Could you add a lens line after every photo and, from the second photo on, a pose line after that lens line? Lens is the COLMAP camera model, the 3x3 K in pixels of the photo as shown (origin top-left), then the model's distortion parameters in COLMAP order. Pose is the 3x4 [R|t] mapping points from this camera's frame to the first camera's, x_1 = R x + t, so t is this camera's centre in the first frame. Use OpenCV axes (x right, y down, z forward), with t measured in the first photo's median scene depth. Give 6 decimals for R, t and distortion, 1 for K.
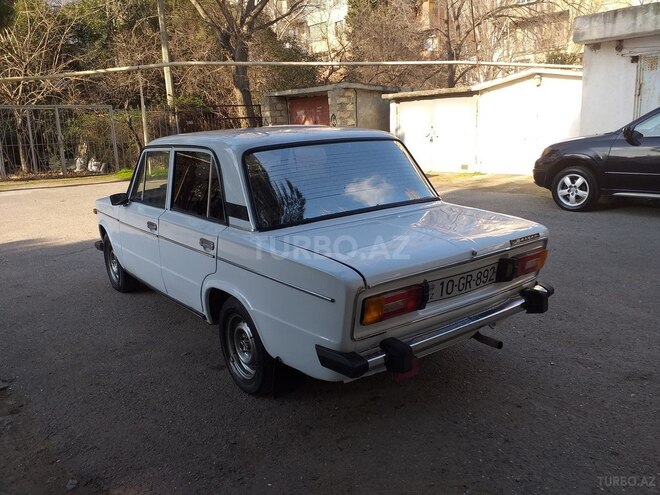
lens RADIAL K [[521.2, 0, 341.1], [0, 521.2, 243.2], [0, 0, 1]] dist [0.054504, -0.073365]
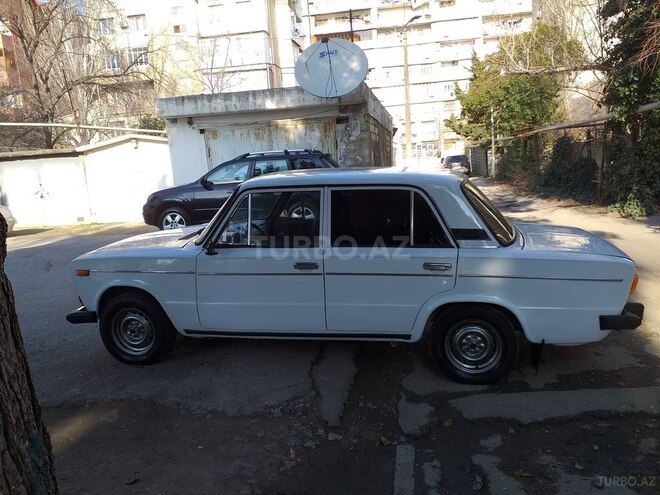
lens RADIAL K [[528.4, 0, 345.0], [0, 528.4, 248.9], [0, 0, 1]] dist [0.063657, -0.094446]
pose [[0.757019, -0.111348, 0.643835, -0.054370], [0.176227, 0.983651, -0.037089, 0.041917], [-0.629179, 0.141538, 0.764265, -0.149692]]
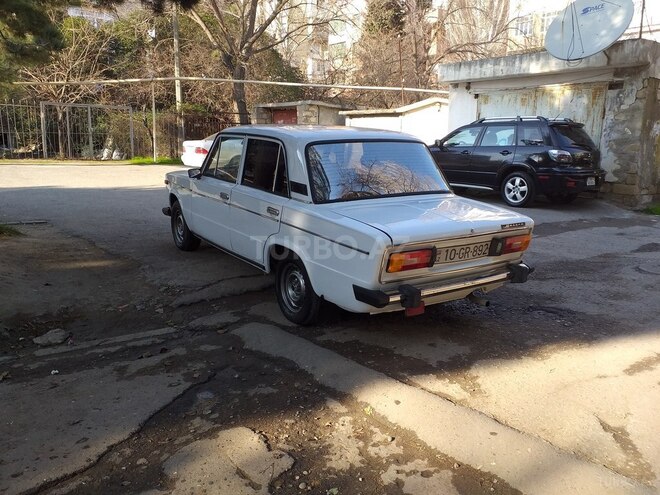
lens RADIAL K [[528.4, 0, 345.0], [0, 528.4, 248.9], [0, 0, 1]] dist [0.063657, -0.094446]
pose [[0.996542, 0.070265, -0.044355, 0.155249], [-0.071211, 0.997259, -0.020110, 0.067607], [0.042820, 0.023199, 0.998813, -0.253082]]
